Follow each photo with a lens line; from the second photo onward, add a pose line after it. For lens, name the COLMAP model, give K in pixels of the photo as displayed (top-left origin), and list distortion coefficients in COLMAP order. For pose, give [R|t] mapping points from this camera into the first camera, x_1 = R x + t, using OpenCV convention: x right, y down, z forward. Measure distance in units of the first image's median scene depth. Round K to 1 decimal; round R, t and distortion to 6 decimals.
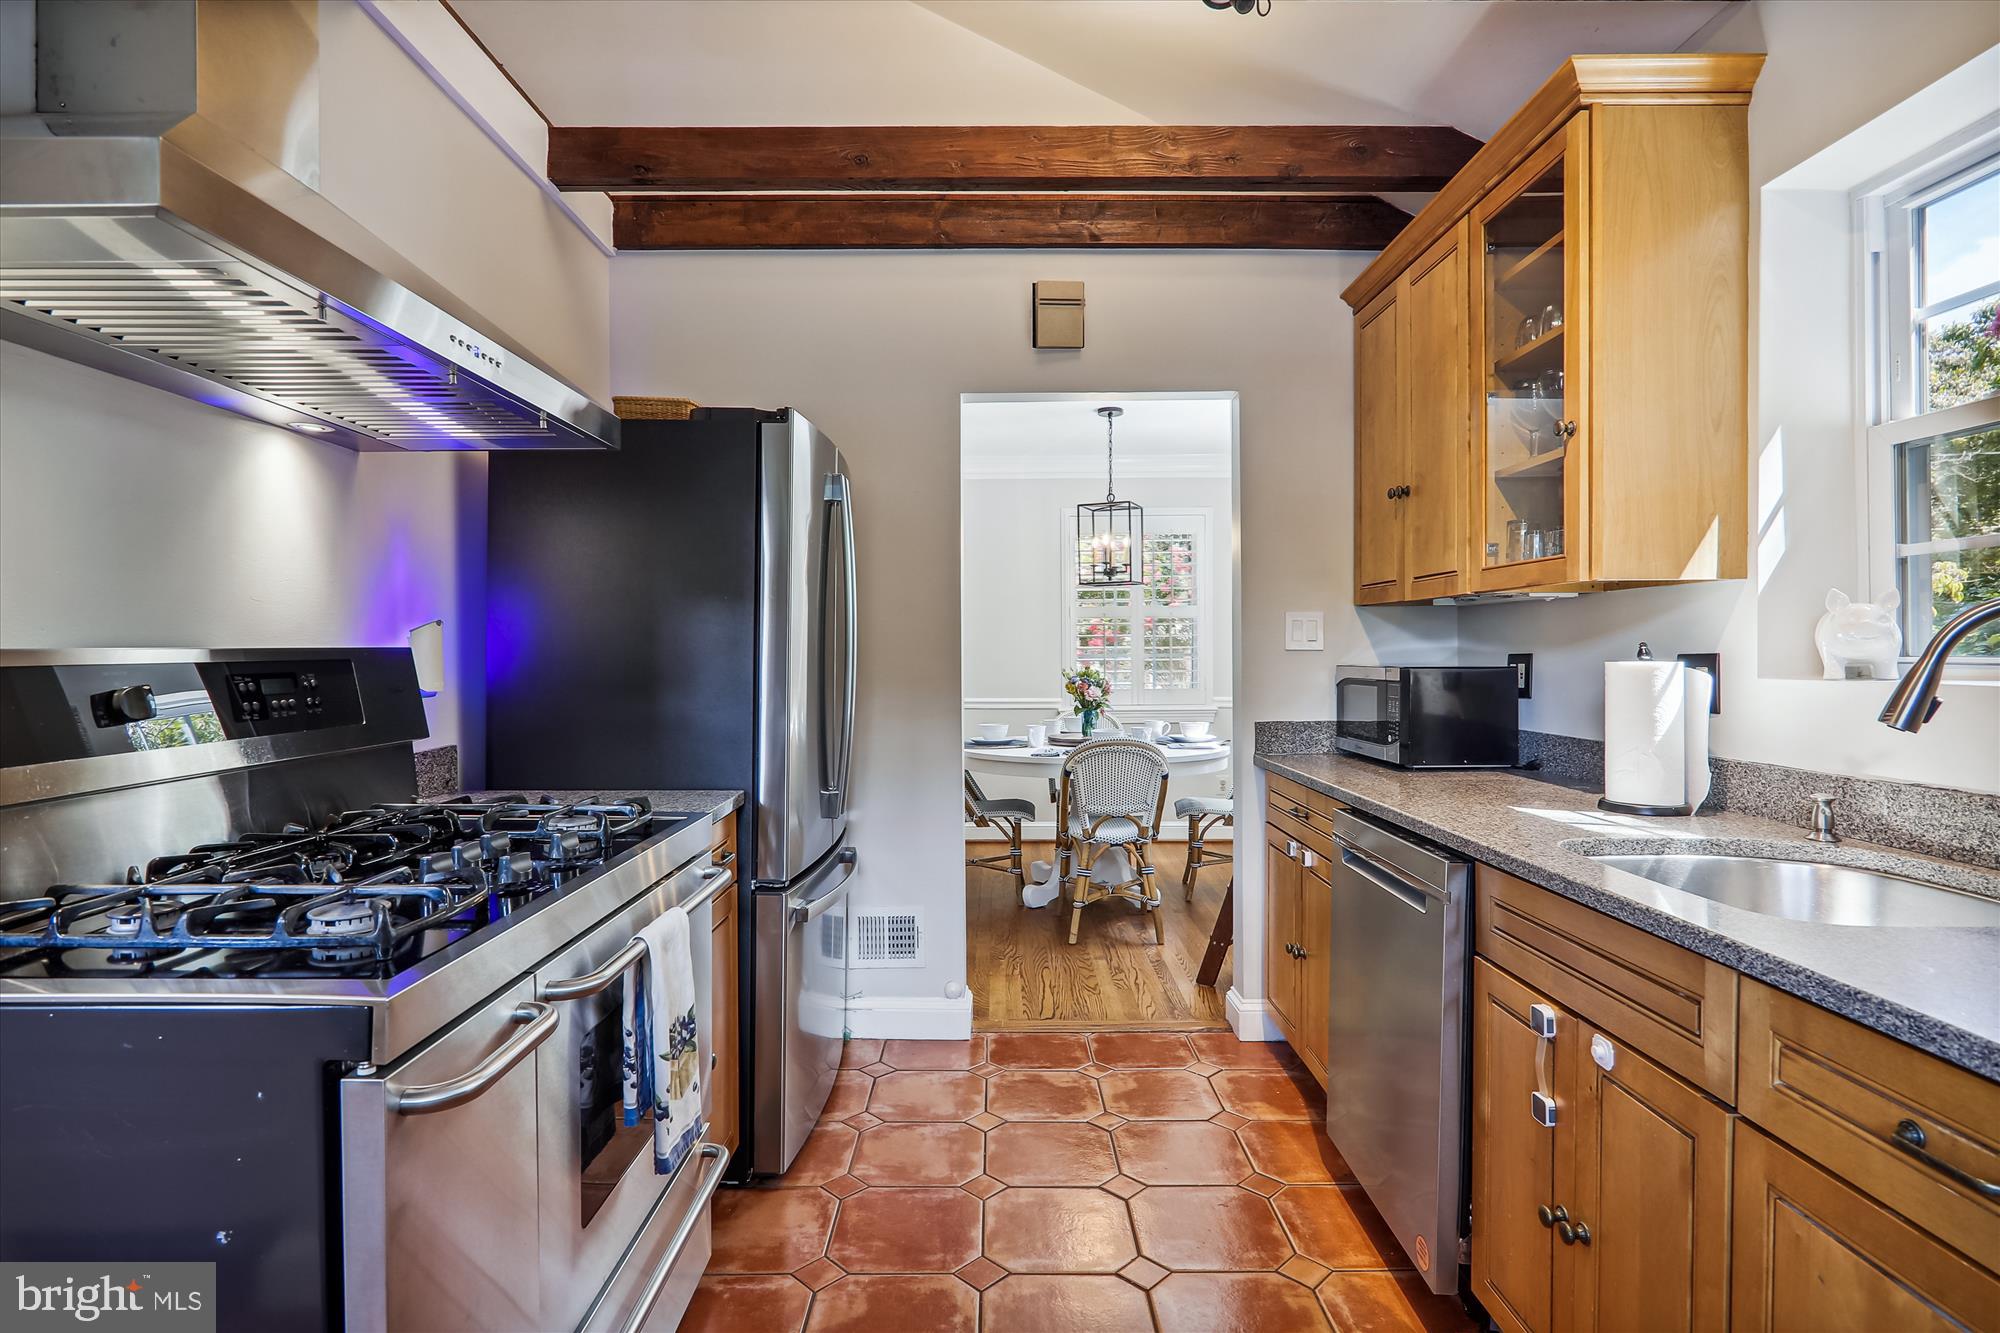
lens RADIAL K [[984.6, 0, 1006.2], [0, 984.6, 667.5], [0, 0, 1]] dist [-0.014052, -0.001750]
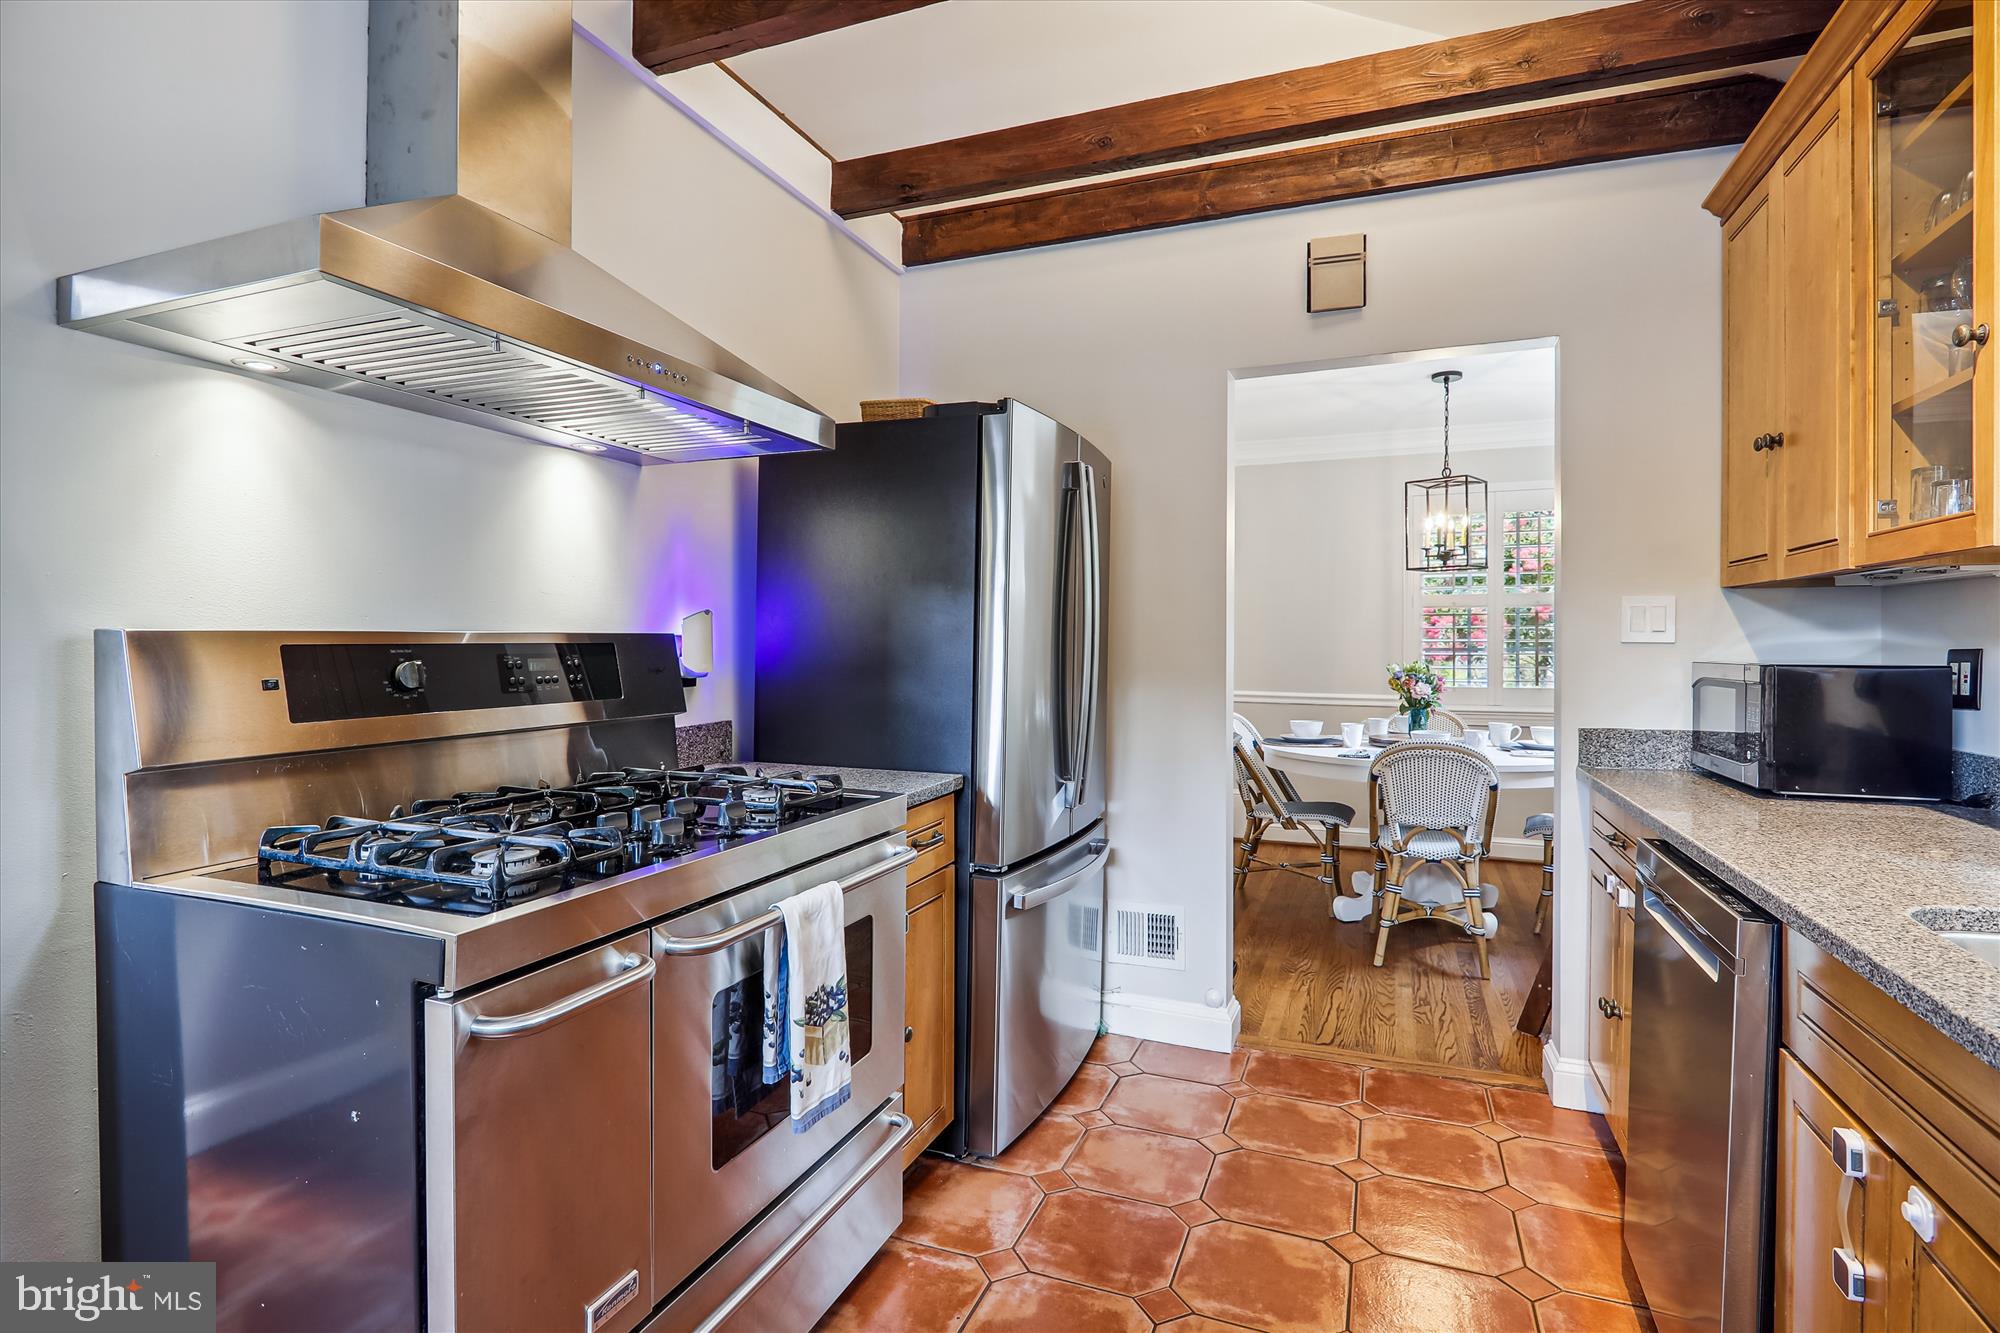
lens RADIAL K [[977.0, 0, 1002.6], [0, 977.0, 654.6], [0, 0, 1]] dist [-0.013126, -0.002332]
pose [[0.927913, 0.010759, -0.372640, 0.122781], [-0.012772, 0.999914, -0.002934, 0.001653], [0.372577, 0.007482, 0.927971, 0.056365]]
